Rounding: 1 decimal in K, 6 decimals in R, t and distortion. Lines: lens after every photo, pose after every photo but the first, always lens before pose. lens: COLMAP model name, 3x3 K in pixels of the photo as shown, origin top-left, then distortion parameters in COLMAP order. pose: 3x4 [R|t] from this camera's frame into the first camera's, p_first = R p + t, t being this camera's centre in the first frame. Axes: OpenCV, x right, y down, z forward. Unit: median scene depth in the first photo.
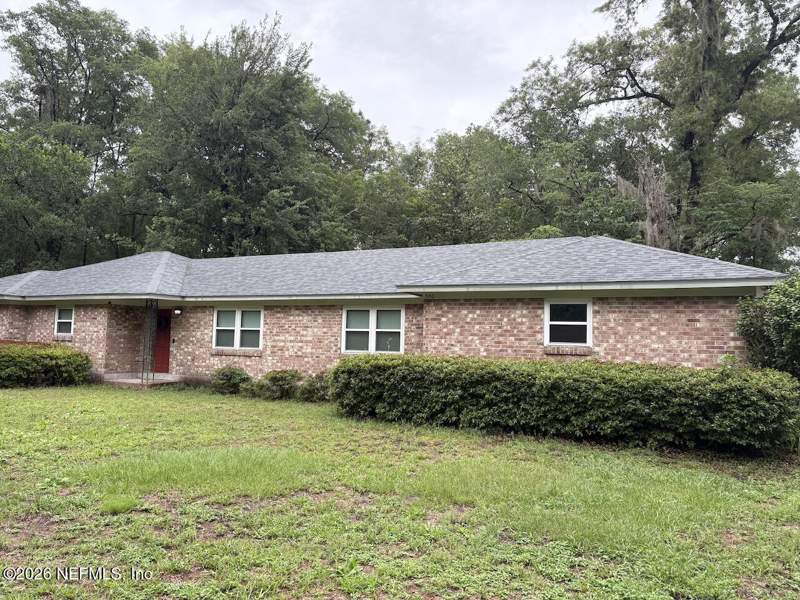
lens RADIAL K [[602.8, 0, 400.0], [0, 602.8, 300.0], [0, 0, 1]] dist [0.025613, 0.004620]
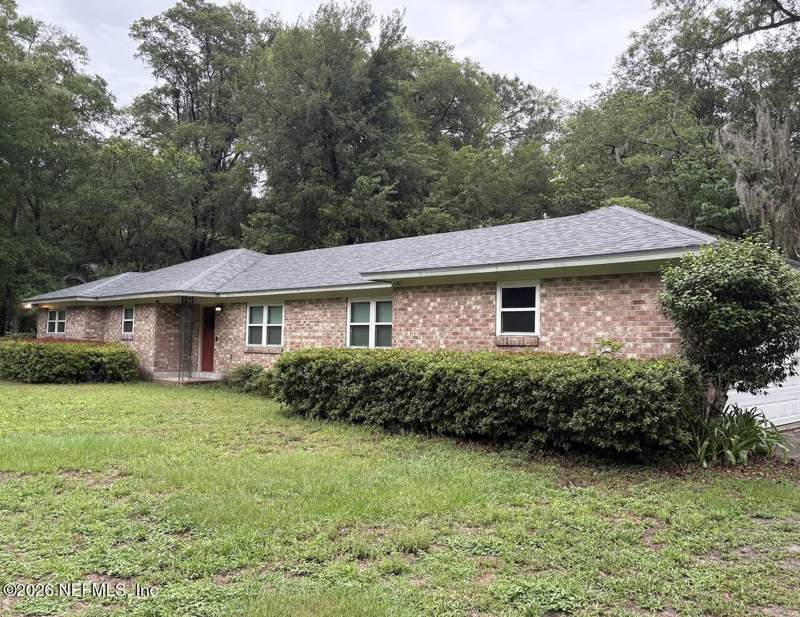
lens RADIAL K [[702.0, 0, 455.7], [0, 702.0, 308.3], [0, 0, 1]] dist [0.036069, -0.005454]
pose [[0.961452, -0.019949, -0.274248, 0.426573], [0.023149, 0.999696, 0.008439, 0.023795], [0.273996, -0.014462, 0.961622, 0.013087]]
